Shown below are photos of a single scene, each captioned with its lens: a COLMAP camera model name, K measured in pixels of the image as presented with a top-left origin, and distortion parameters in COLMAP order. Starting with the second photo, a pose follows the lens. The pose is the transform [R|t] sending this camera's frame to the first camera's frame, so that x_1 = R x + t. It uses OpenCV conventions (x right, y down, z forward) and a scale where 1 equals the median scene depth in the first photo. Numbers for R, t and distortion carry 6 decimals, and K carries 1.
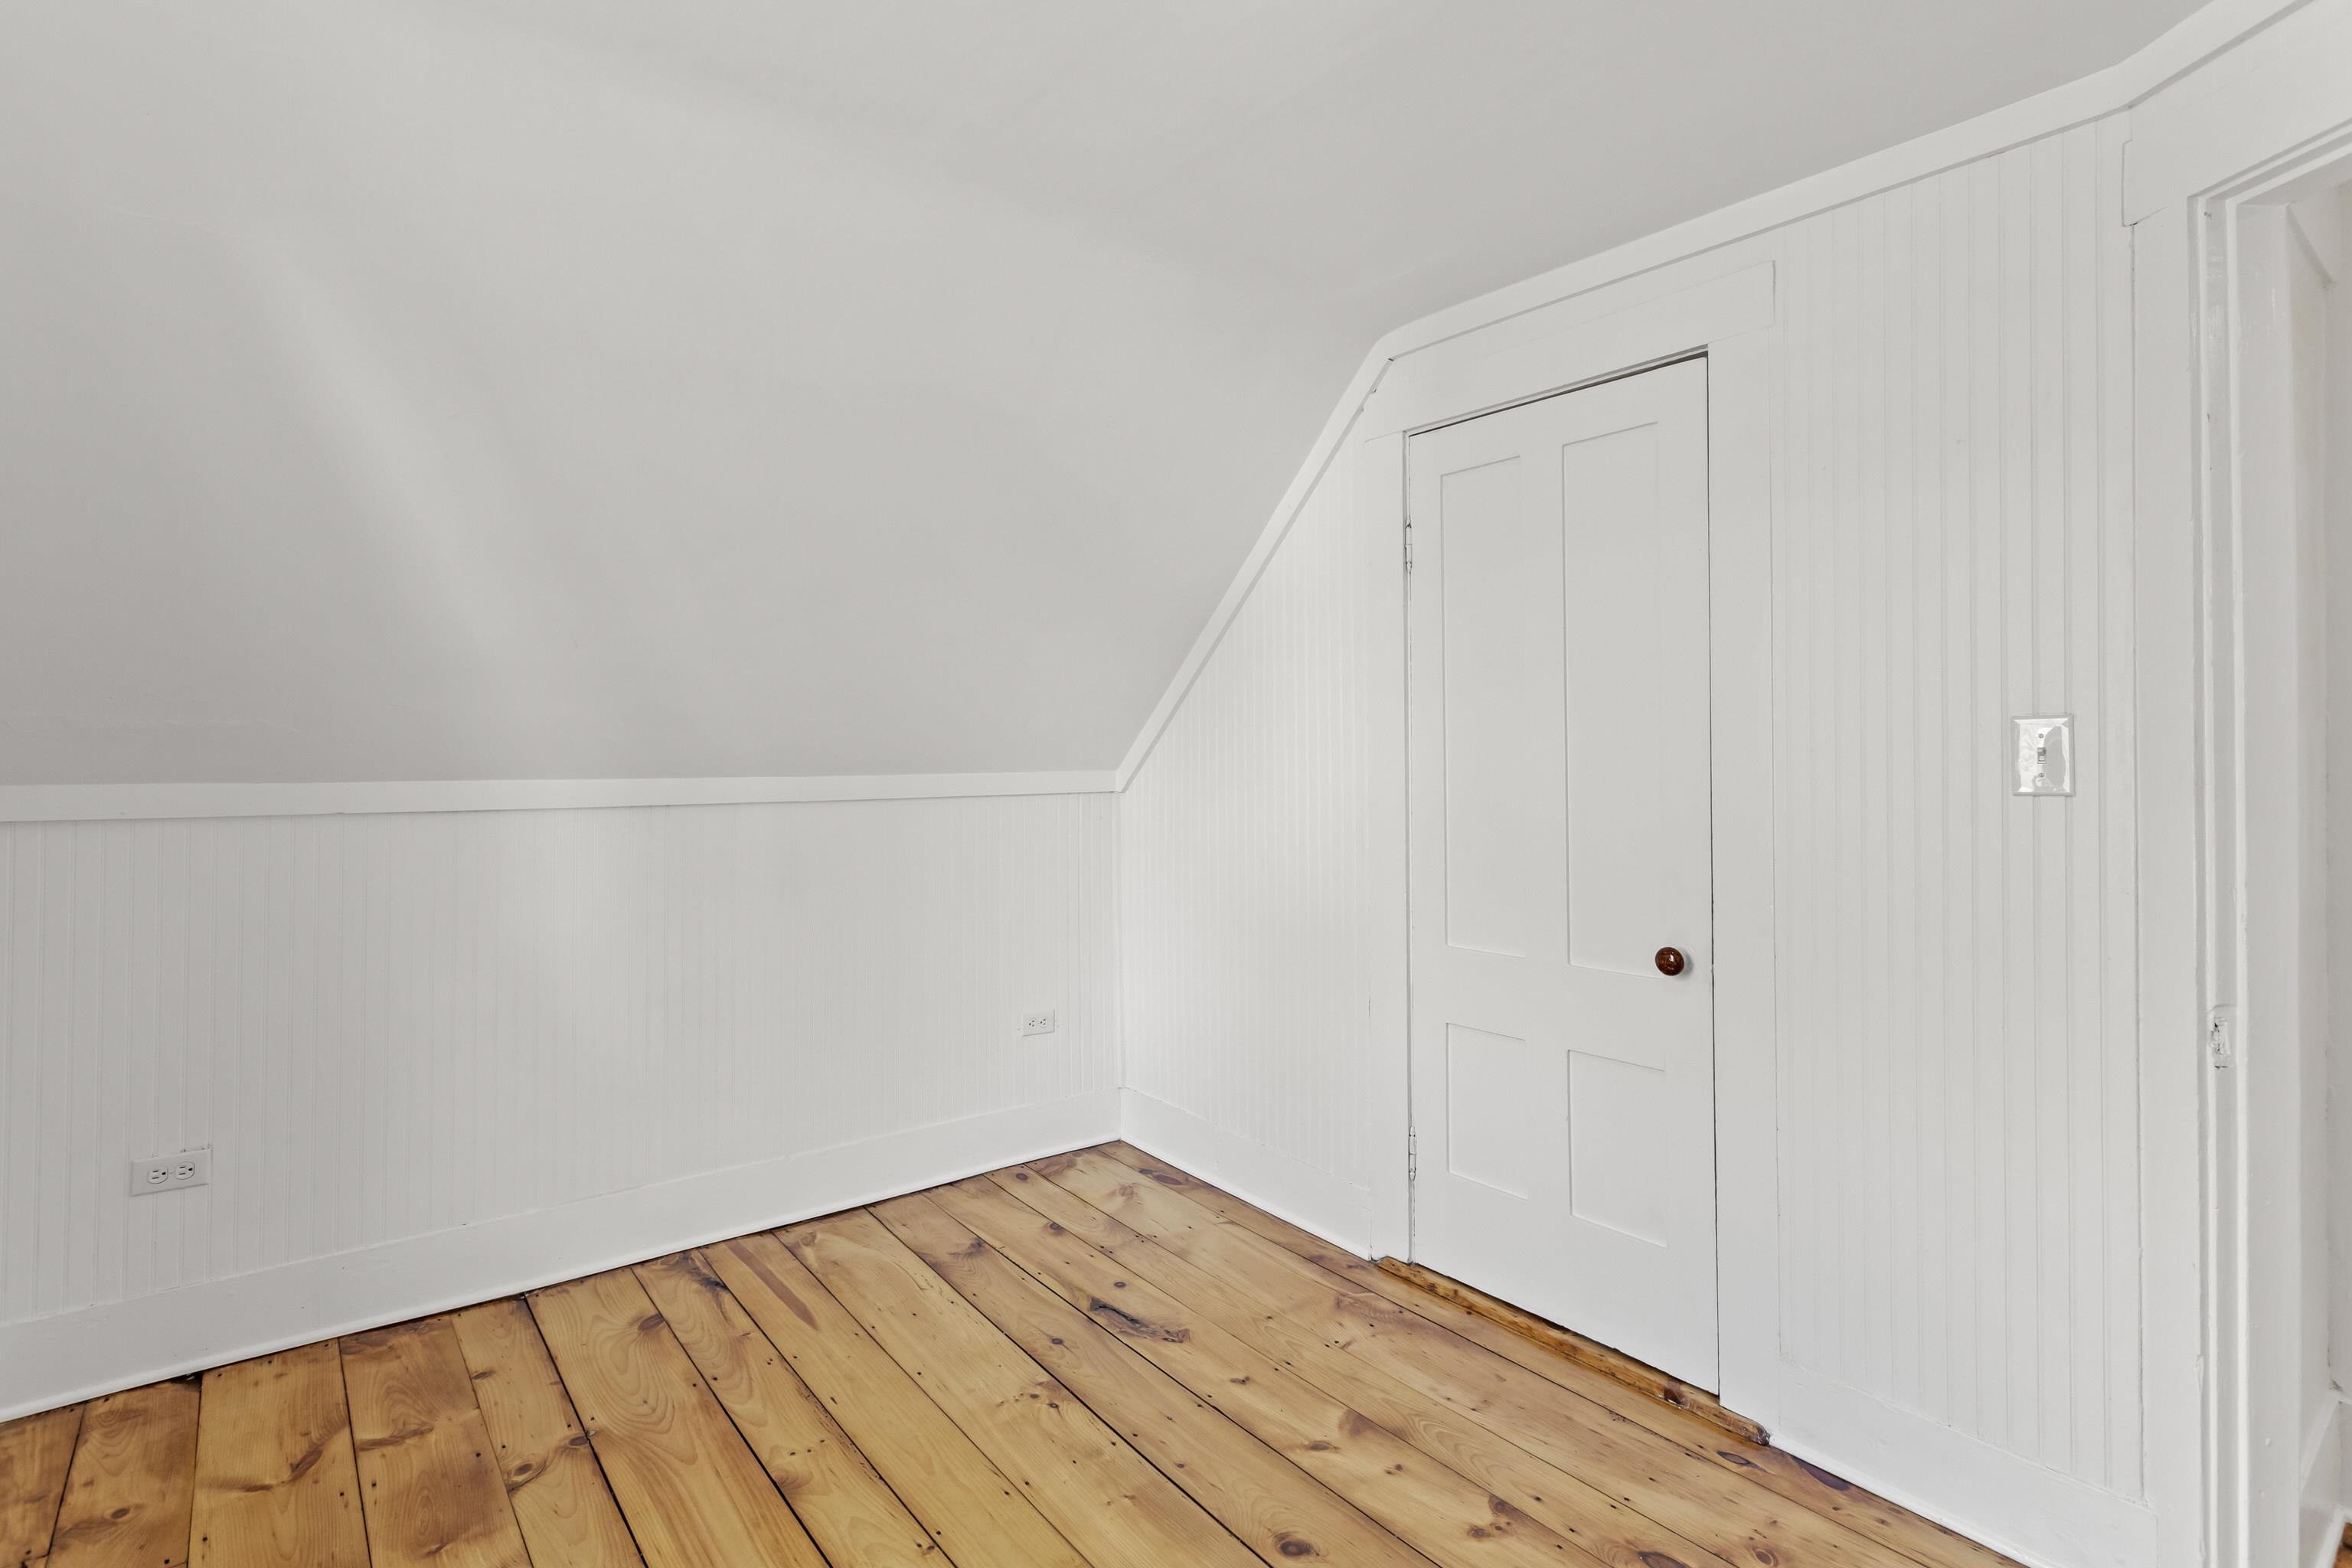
lens RADIAL K [[1113.0, 0, 1191.2], [0, 1113.0, 759.3], [0, 0, 1]] dist [0.007533, -0.002133]
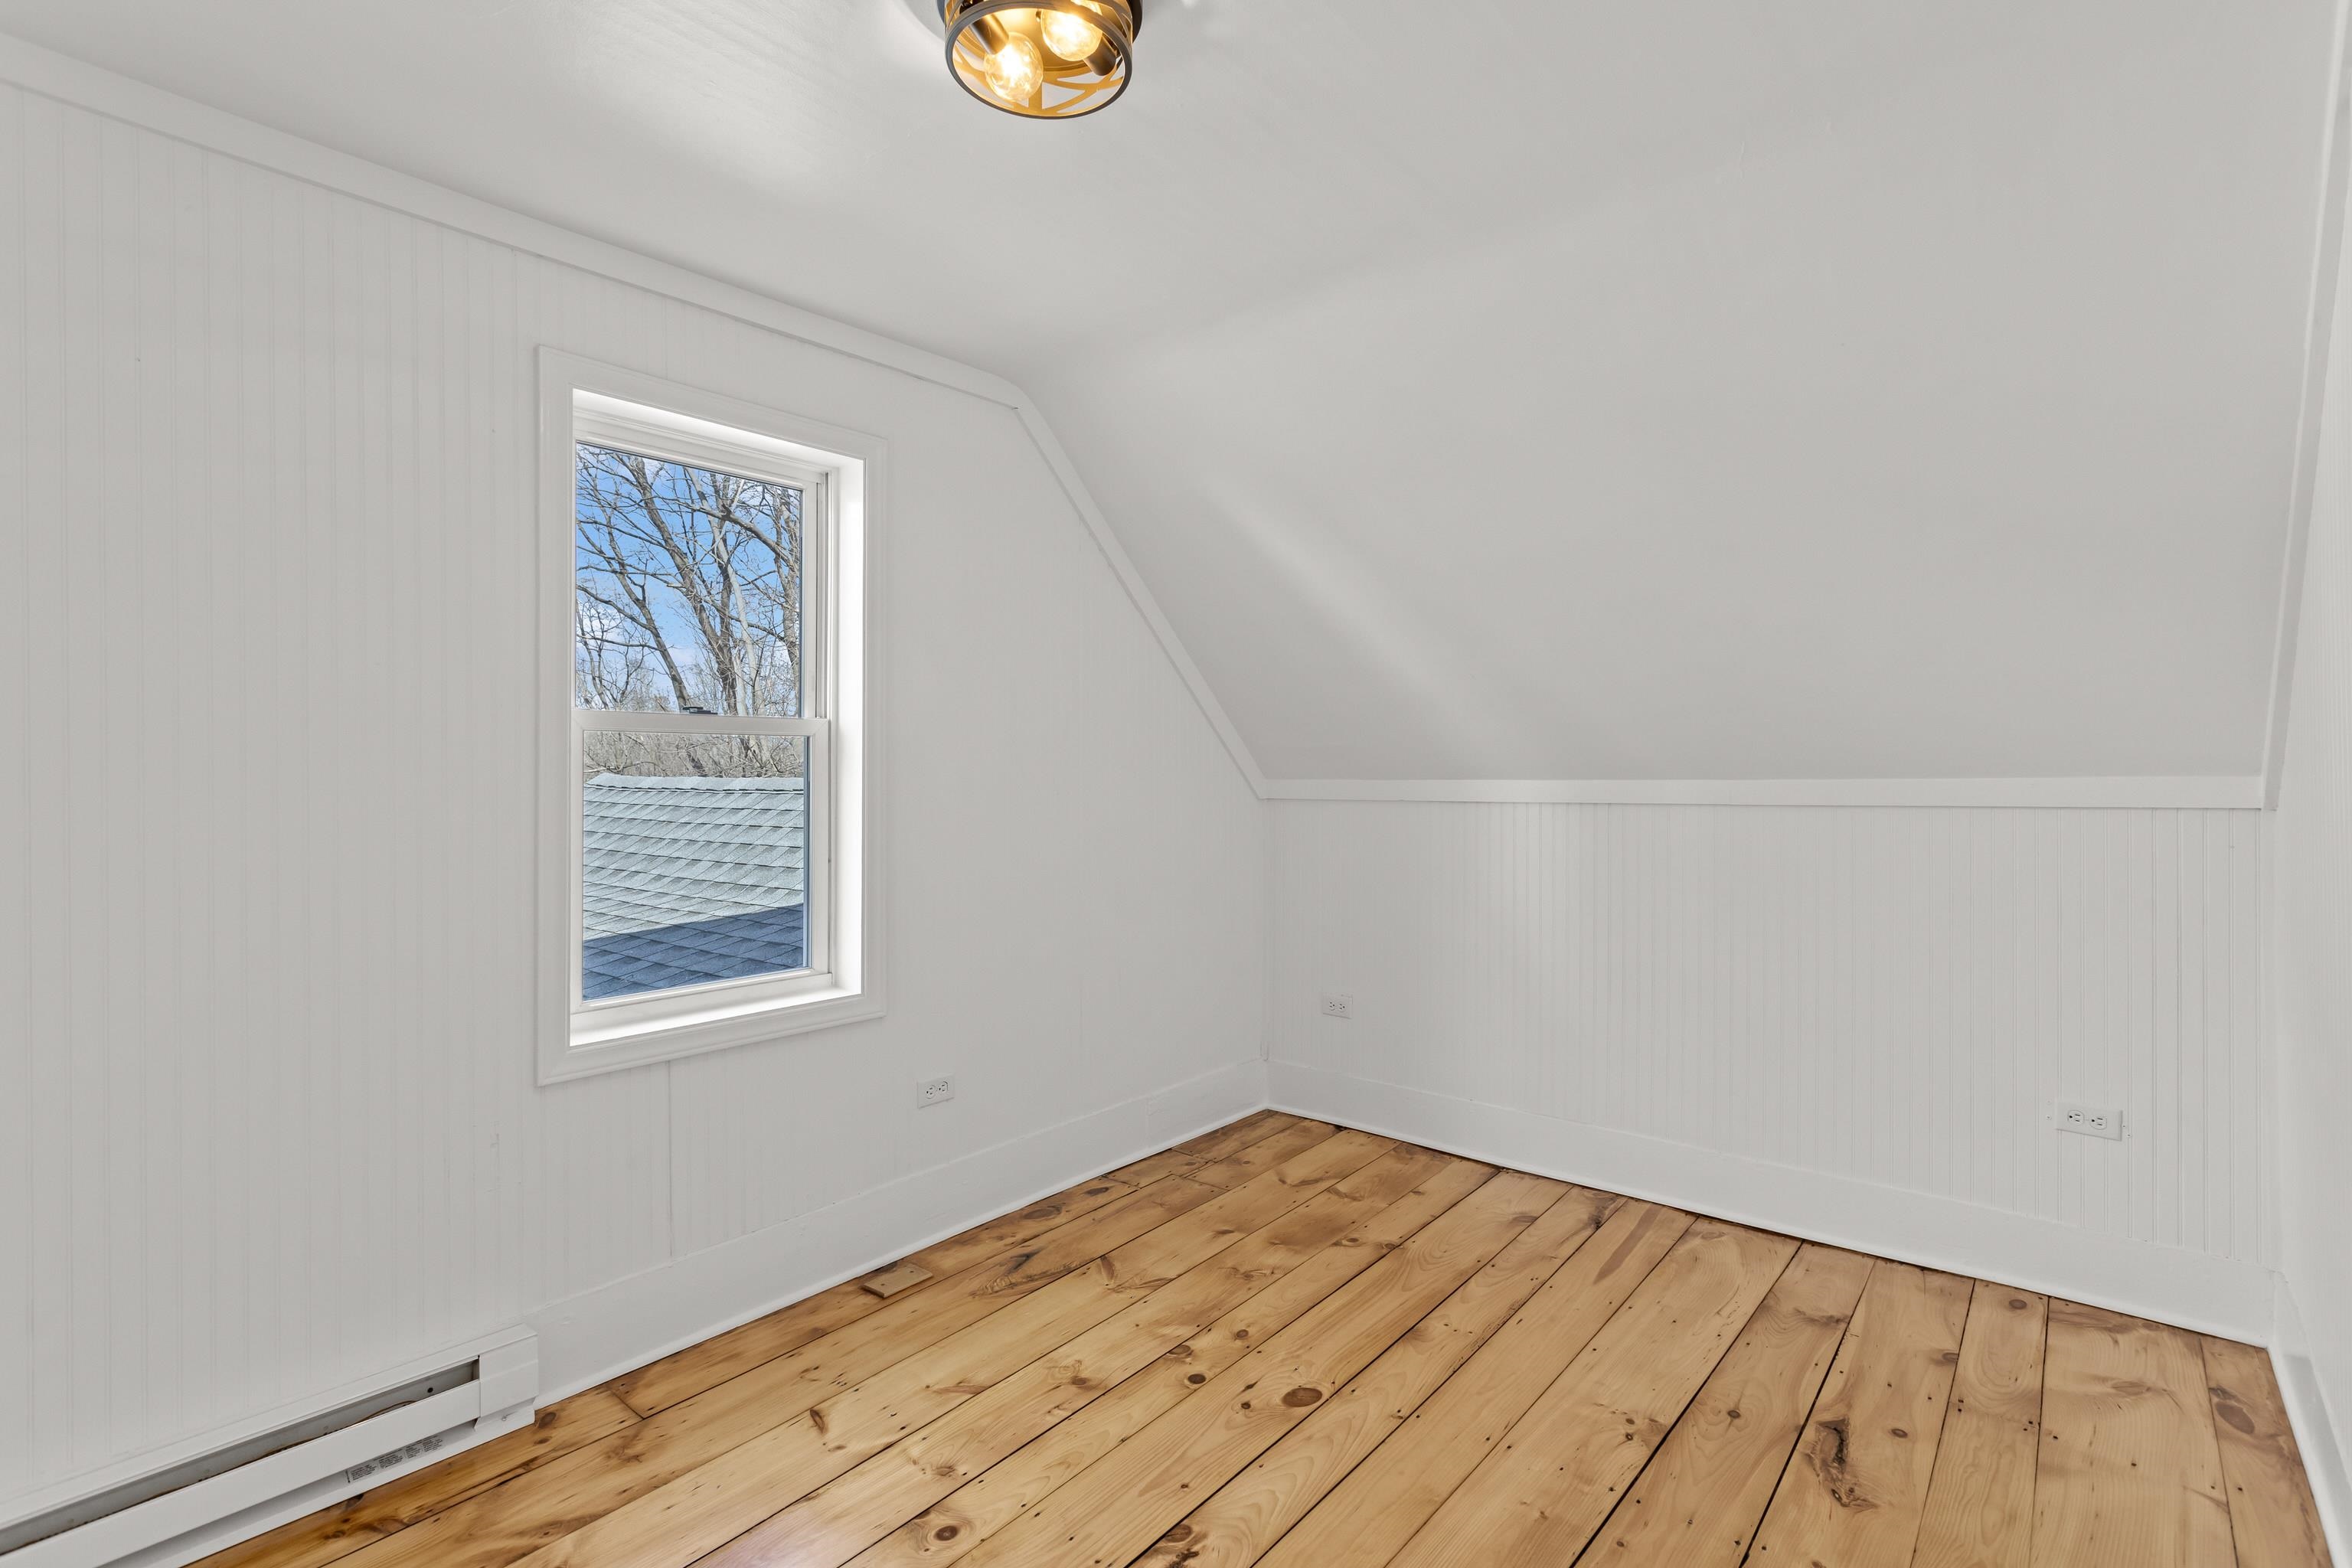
lens RADIAL K [[1113.0, 0, 1192.5], [0, 1113.0, 776.4], [0, 0, 1]] dist [0.007533, -0.002133]
pose [[0.206668, 0.004017, -0.978403, 0.637441], [0.006598, 0.999963, 0.005499, 0.004852], [0.978389, -0.007592, 0.206633, 0.382663]]
